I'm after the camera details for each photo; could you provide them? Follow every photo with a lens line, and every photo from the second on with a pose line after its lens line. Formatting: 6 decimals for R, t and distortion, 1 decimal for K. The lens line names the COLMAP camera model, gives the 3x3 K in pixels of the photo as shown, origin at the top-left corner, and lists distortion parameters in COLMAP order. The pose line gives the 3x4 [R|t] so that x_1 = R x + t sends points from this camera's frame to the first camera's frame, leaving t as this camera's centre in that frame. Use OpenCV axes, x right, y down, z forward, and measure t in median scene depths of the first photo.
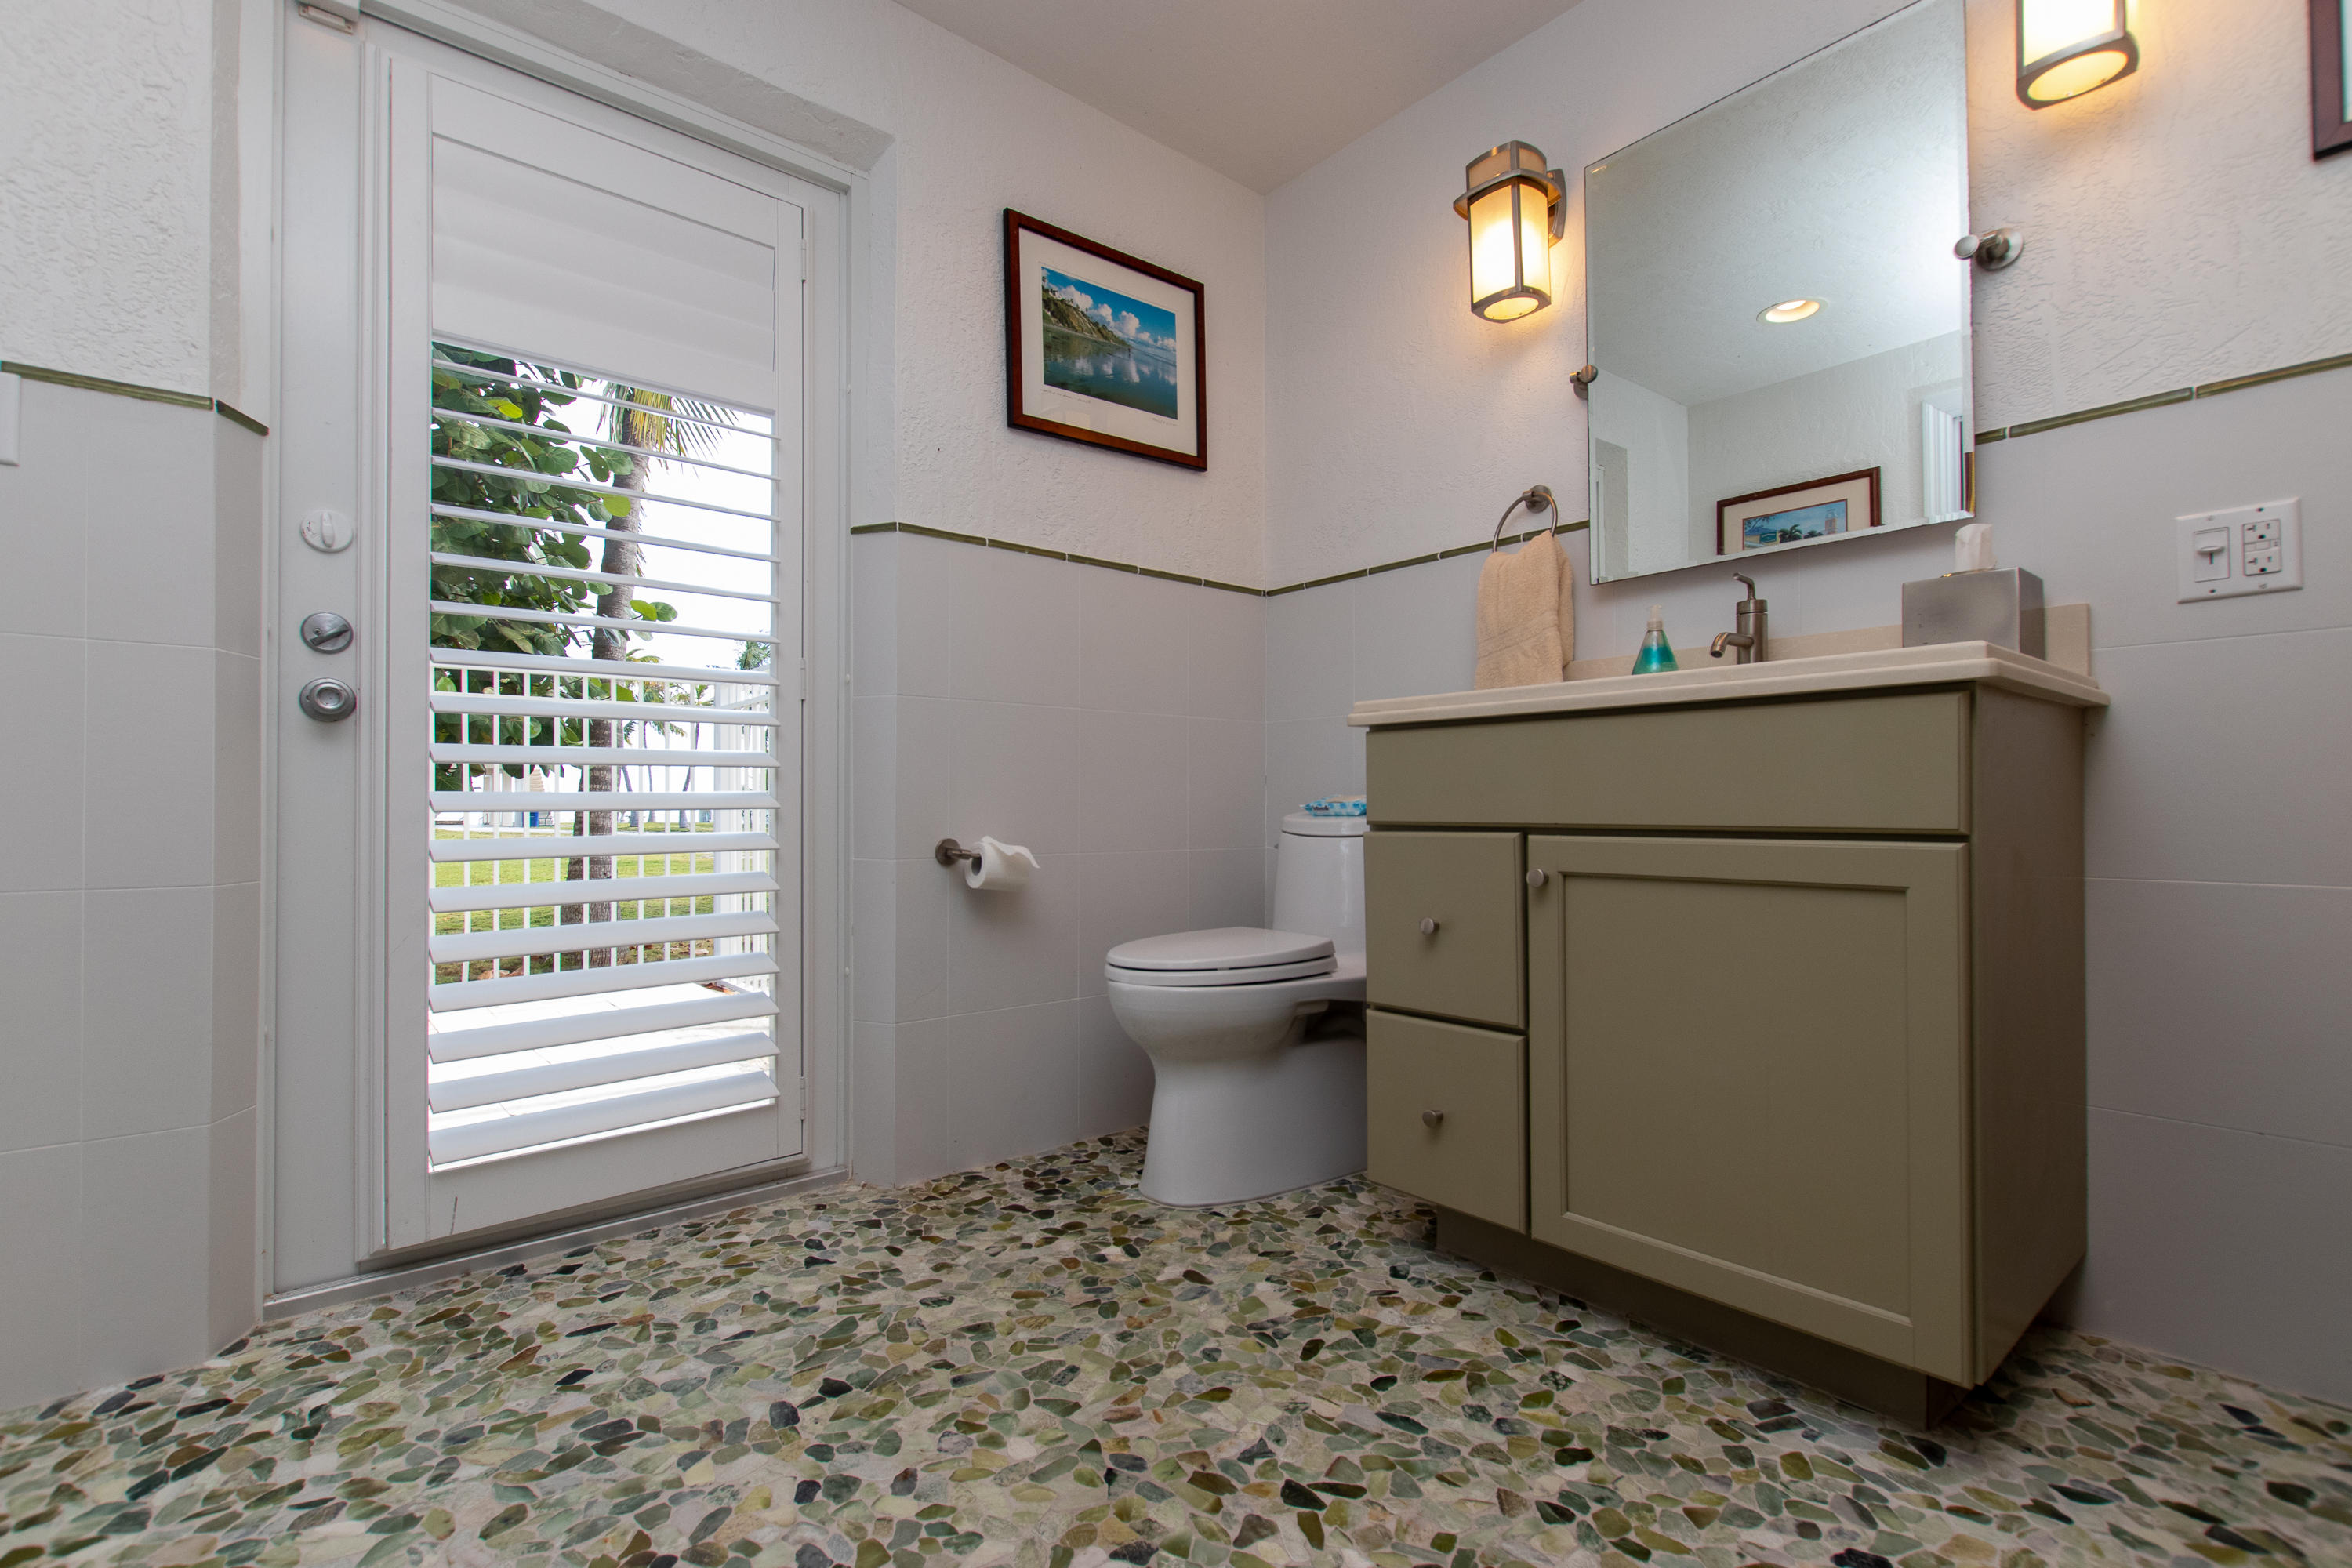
lens RADIAL K [[1093.5, 0, 1172.9], [0, 1093.5, 784.5], [0, 0, 1]] dist [-0.001376, 0.002750]
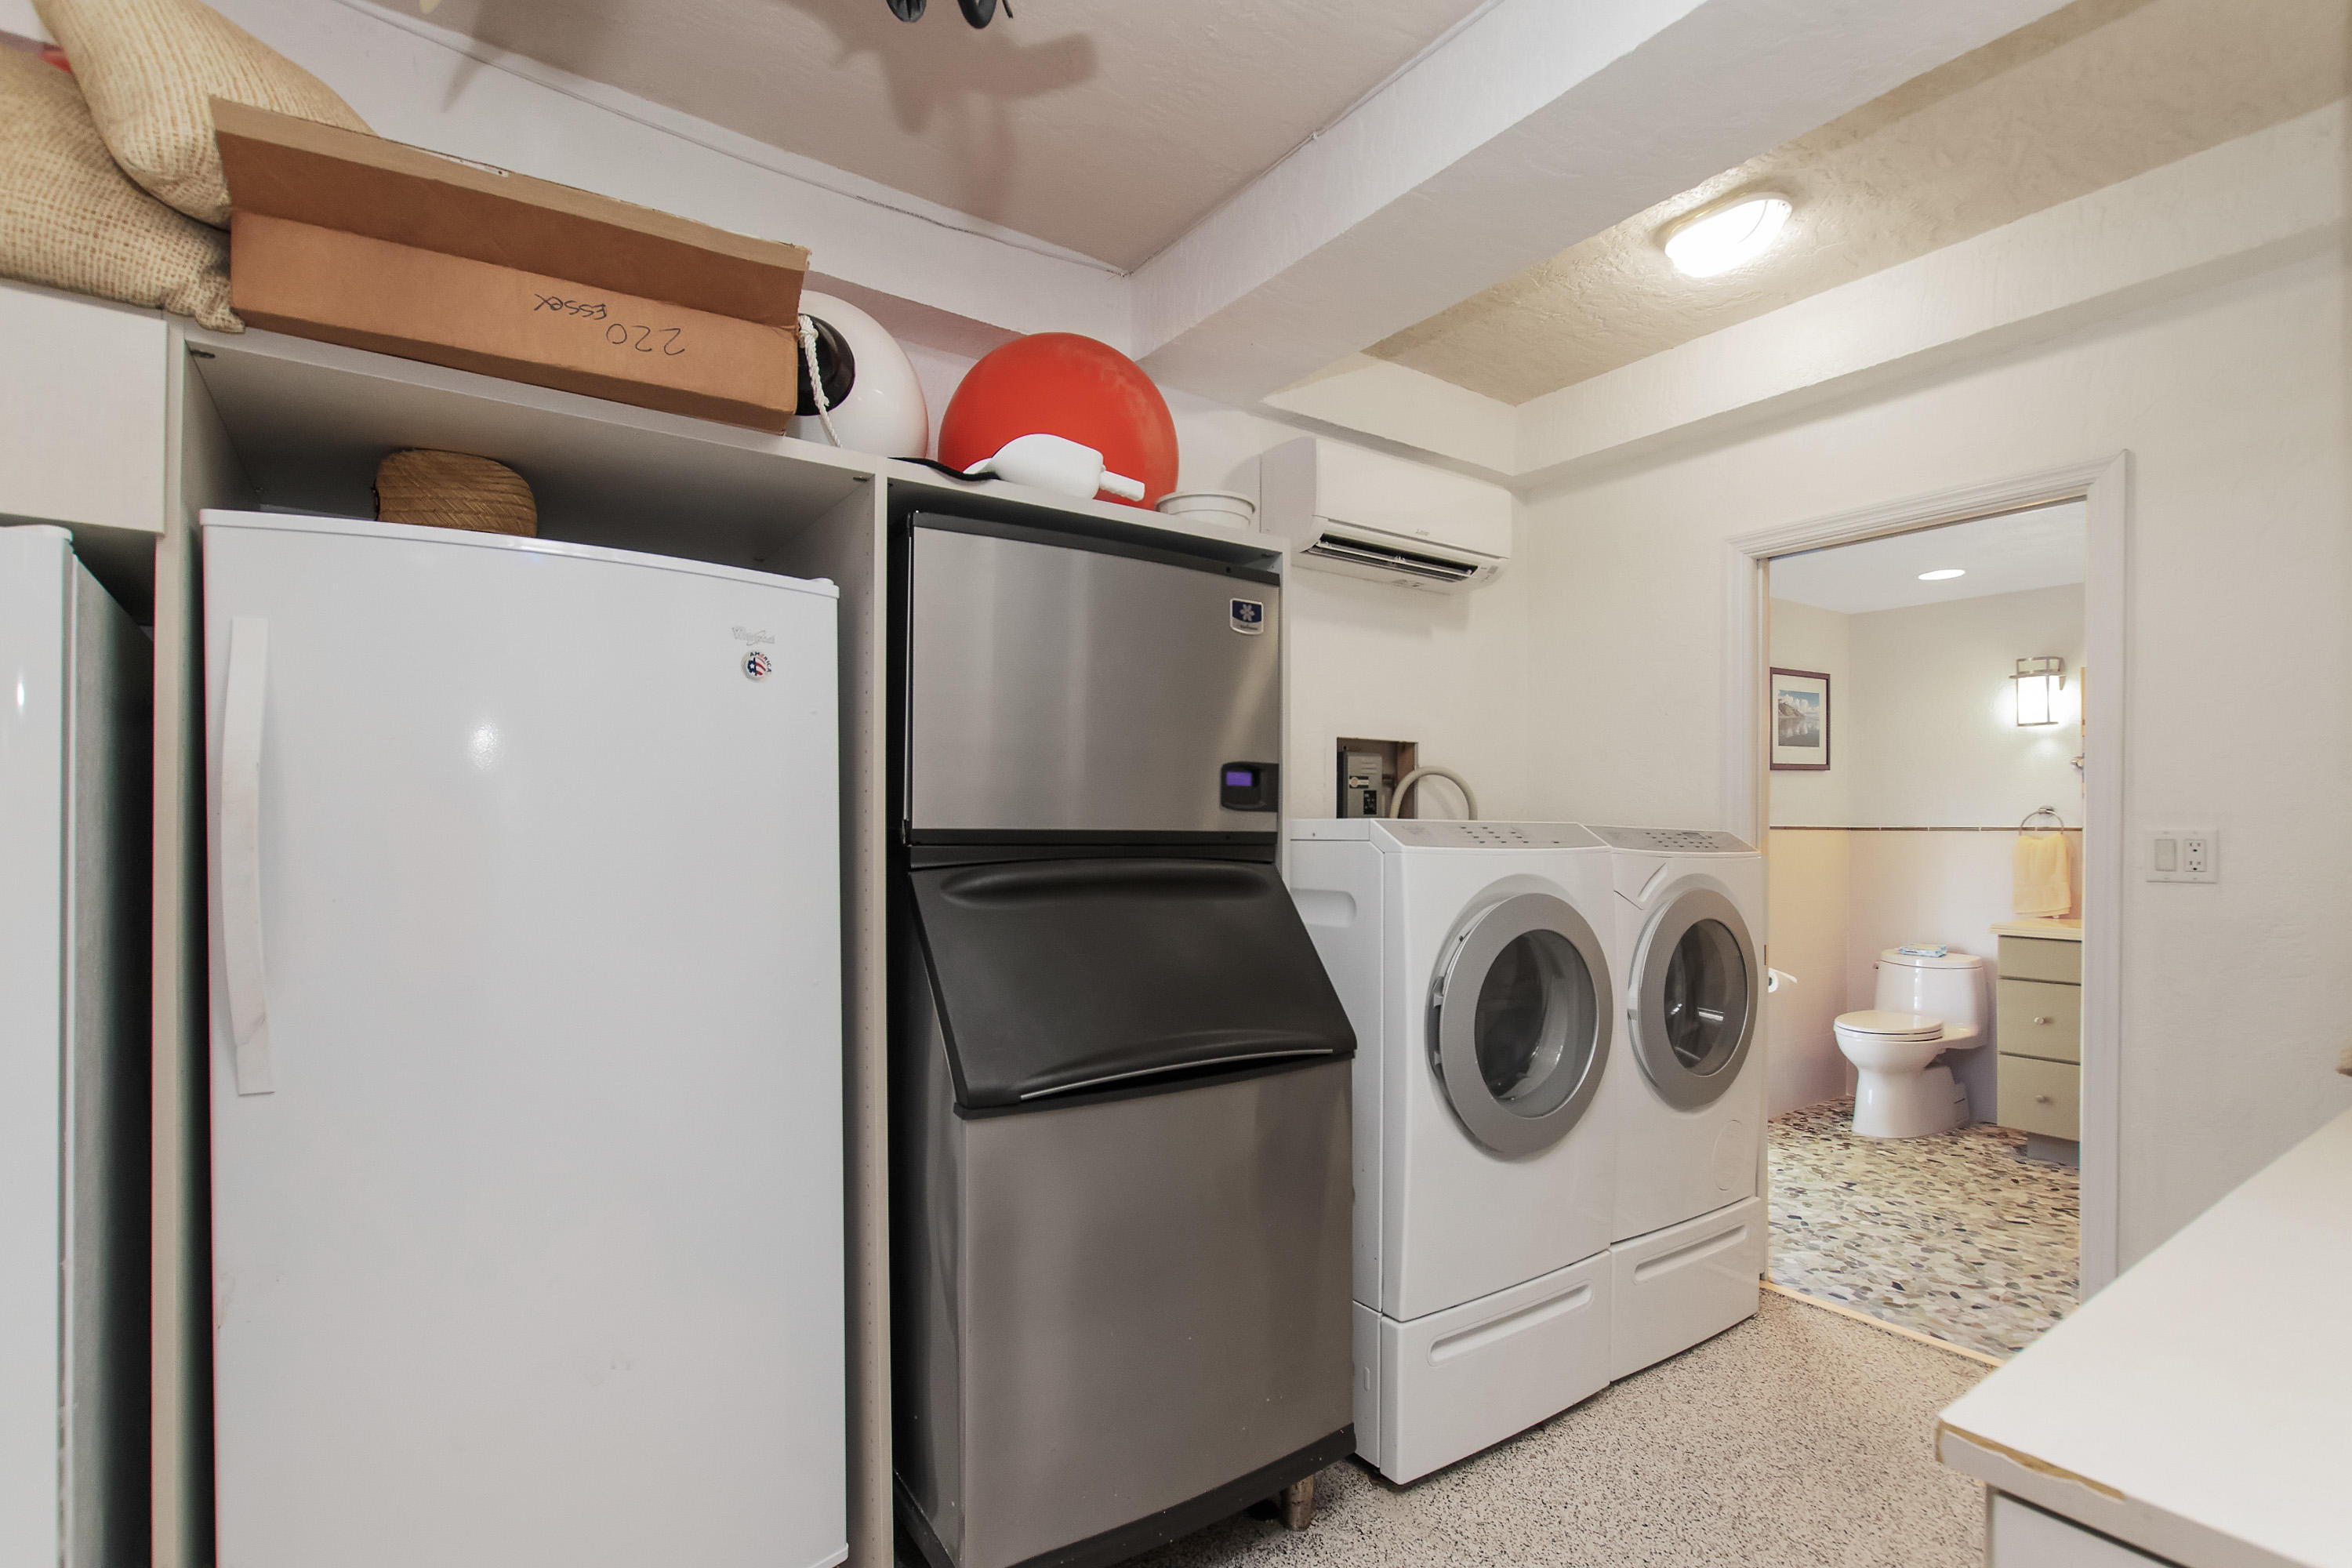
lens RADIAL K [[1093.5, 0, 1182.2], [0, 1093.5, 832.8], [0, 0, 1]] dist [-0.001376, 0.002750]
pose [[0.995109, 0.004998, -0.098660, -1.434974], [-0.003151, 0.999817, 0.018862, -0.332421], [0.098736, -0.018459, 0.994942, -1.617464]]
